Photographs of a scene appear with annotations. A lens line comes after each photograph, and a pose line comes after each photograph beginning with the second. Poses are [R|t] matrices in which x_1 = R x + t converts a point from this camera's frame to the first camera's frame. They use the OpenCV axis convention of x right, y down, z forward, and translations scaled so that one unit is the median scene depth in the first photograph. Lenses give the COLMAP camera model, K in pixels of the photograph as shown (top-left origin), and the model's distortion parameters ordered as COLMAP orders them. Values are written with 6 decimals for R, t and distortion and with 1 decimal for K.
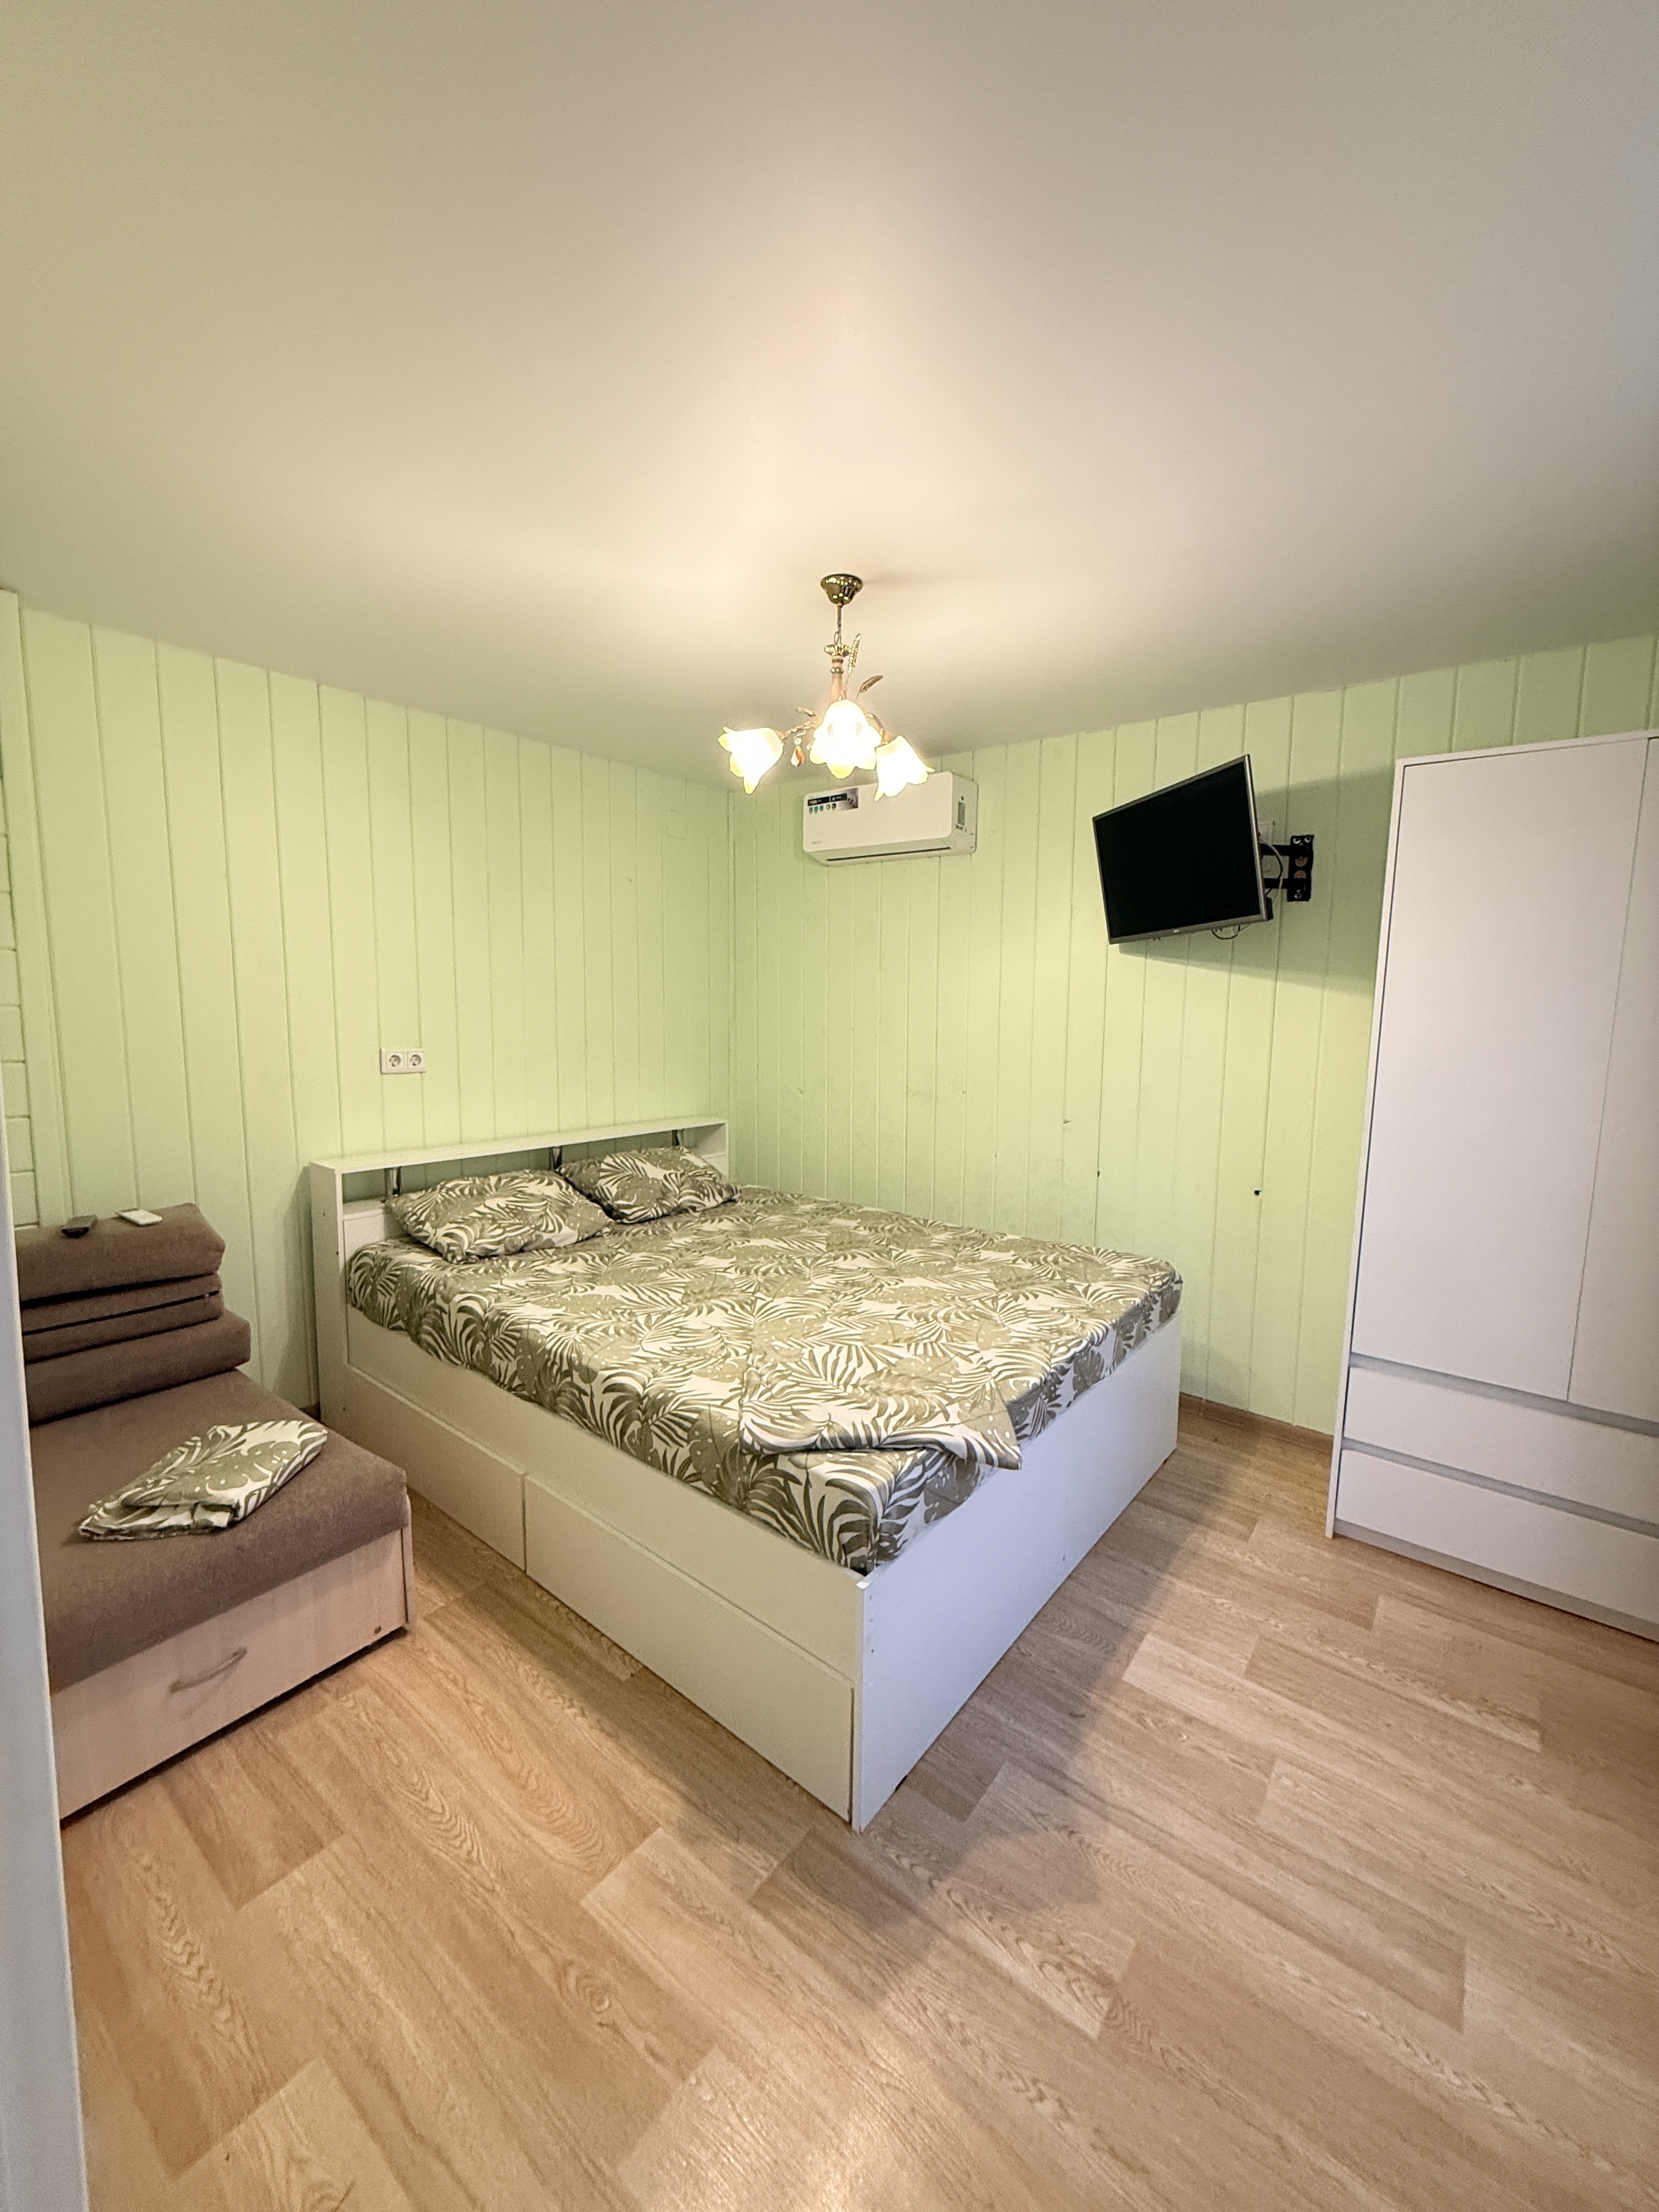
lens RADIAL K [[893.2, 0, 829.5], [0, 893.2, 1106.0], [0, 0, 1]] dist [0.000606, 0.000020]
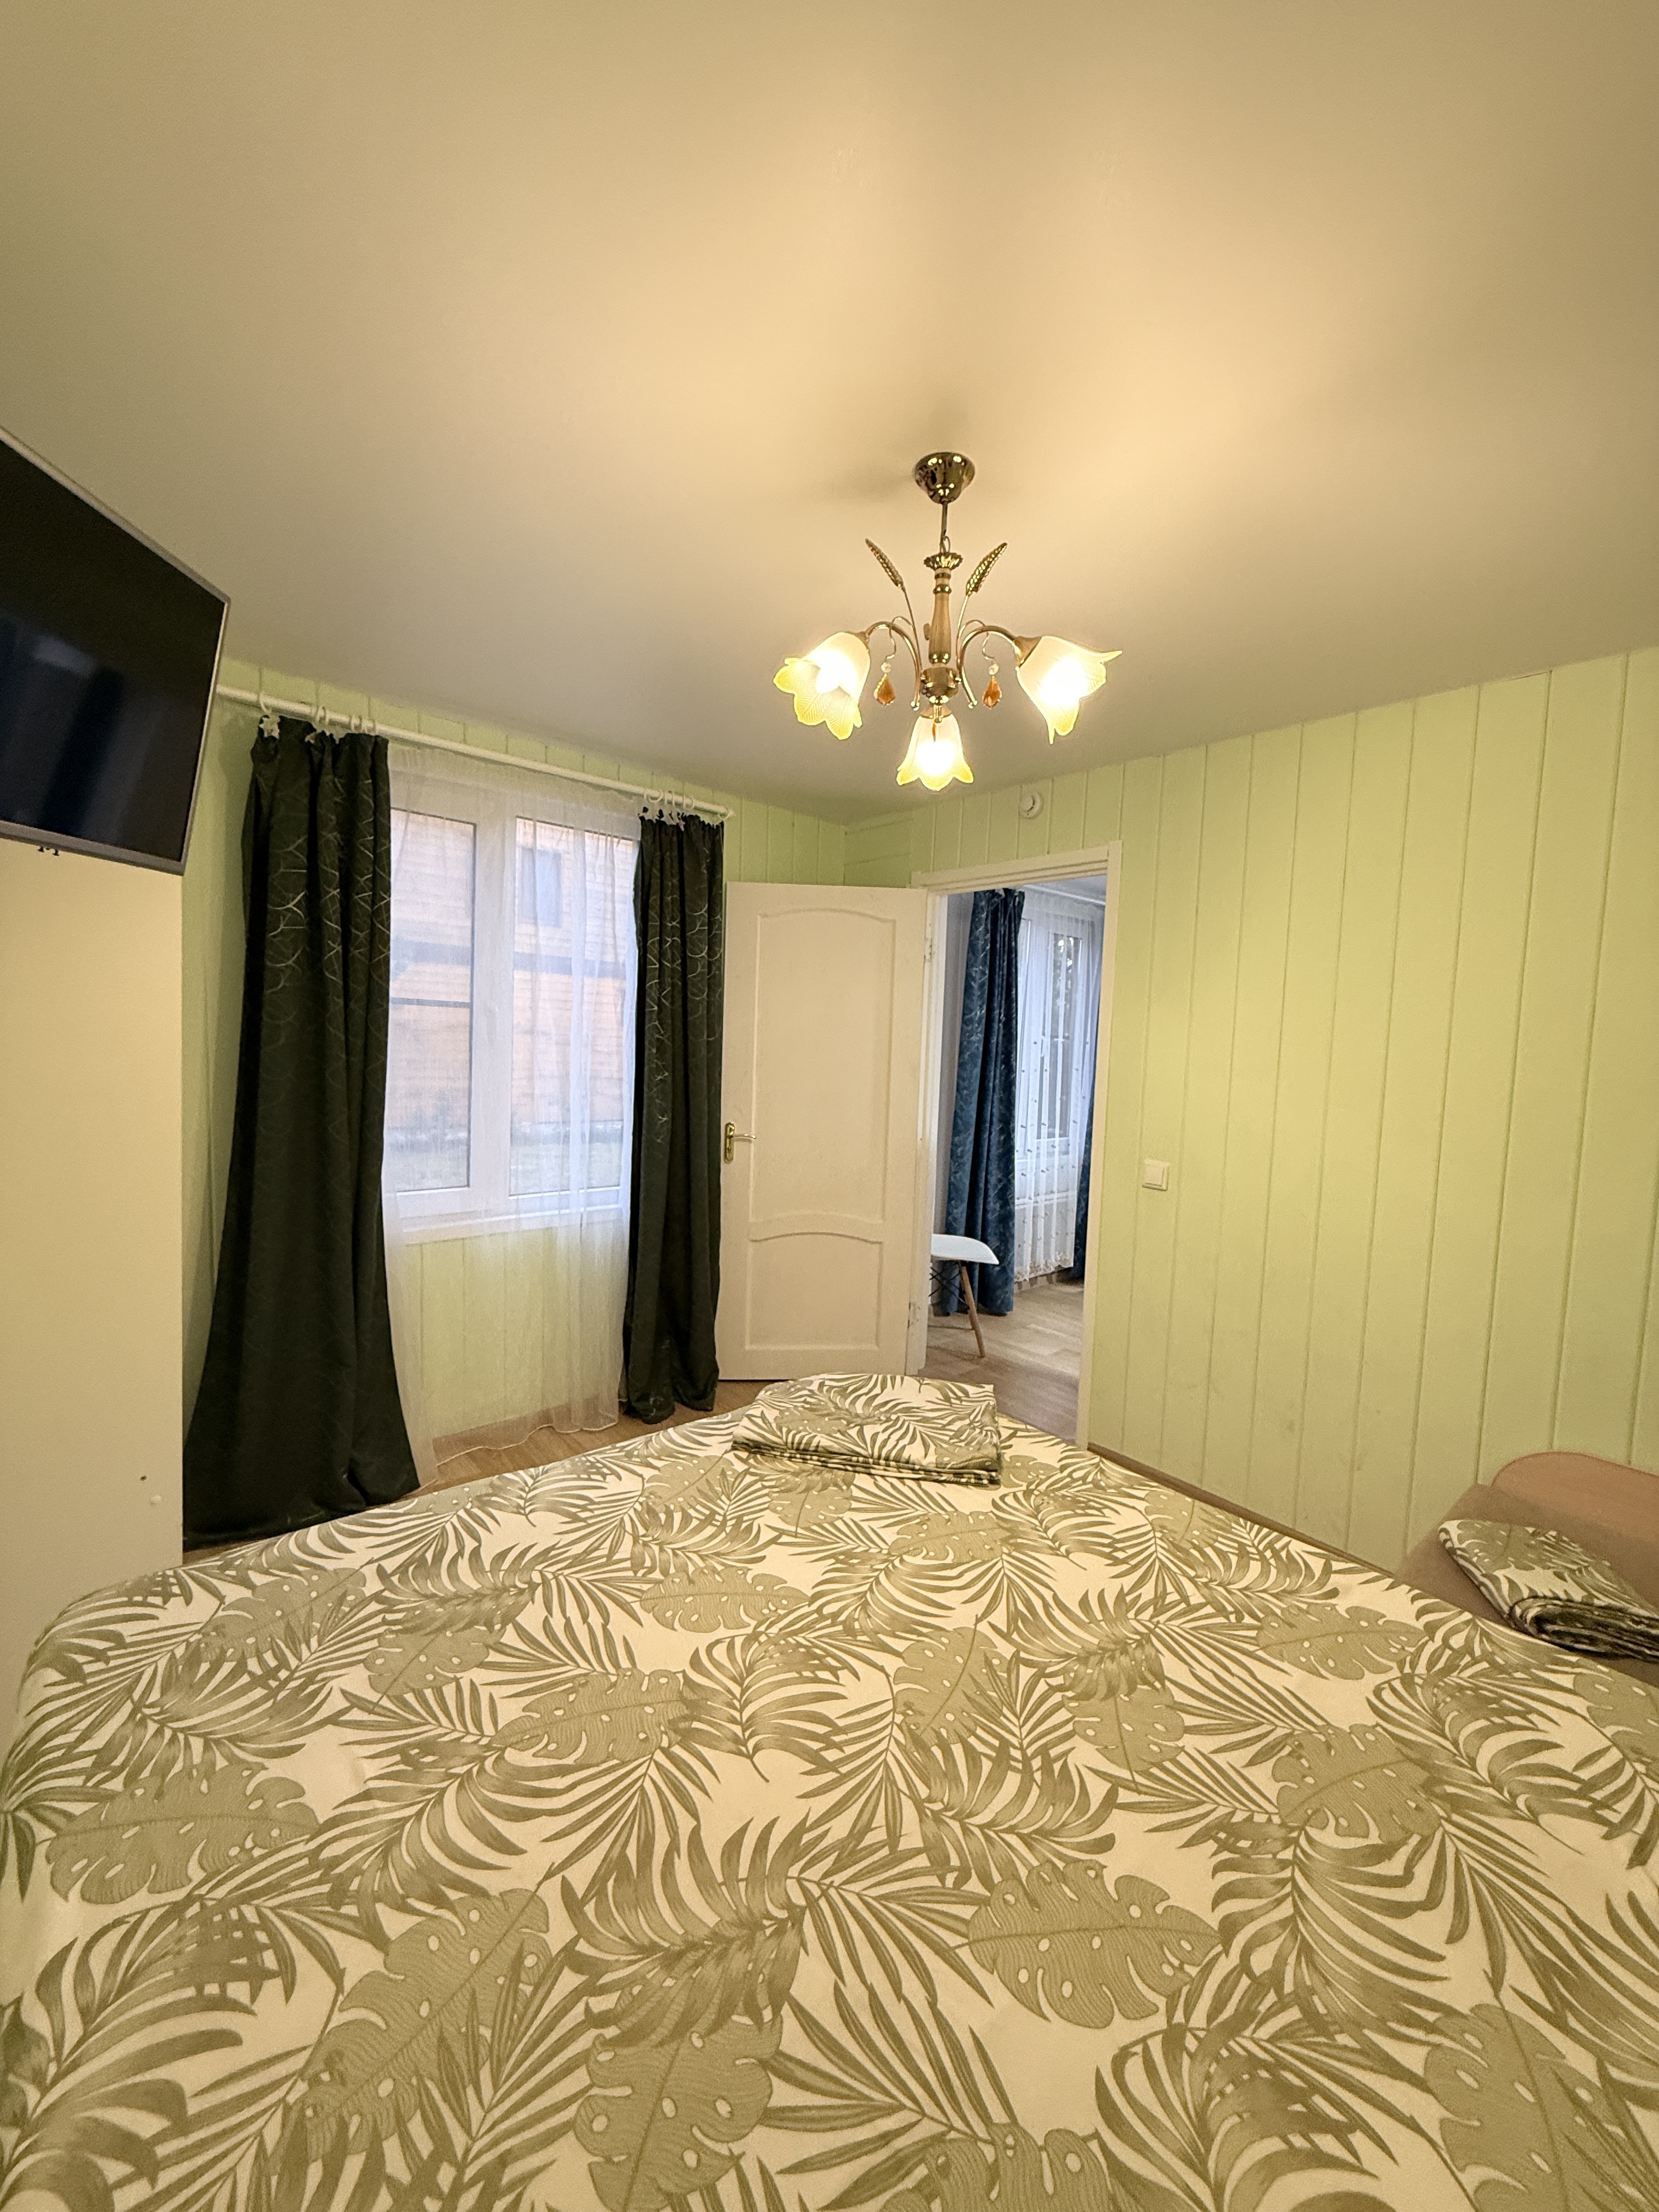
lens RADIAL K [[893.2, 0, 829.5], [0, 893.2, 1106.0], [0, 0, 1]] dist [0.000606, 0.000020]
pose [[-0.979168, -0.069621, 0.190744, -0.068957], [-0.031386, 0.979987, 0.196572, -0.217967], [-0.200612, 0.186490, -0.961757, 1.746243]]
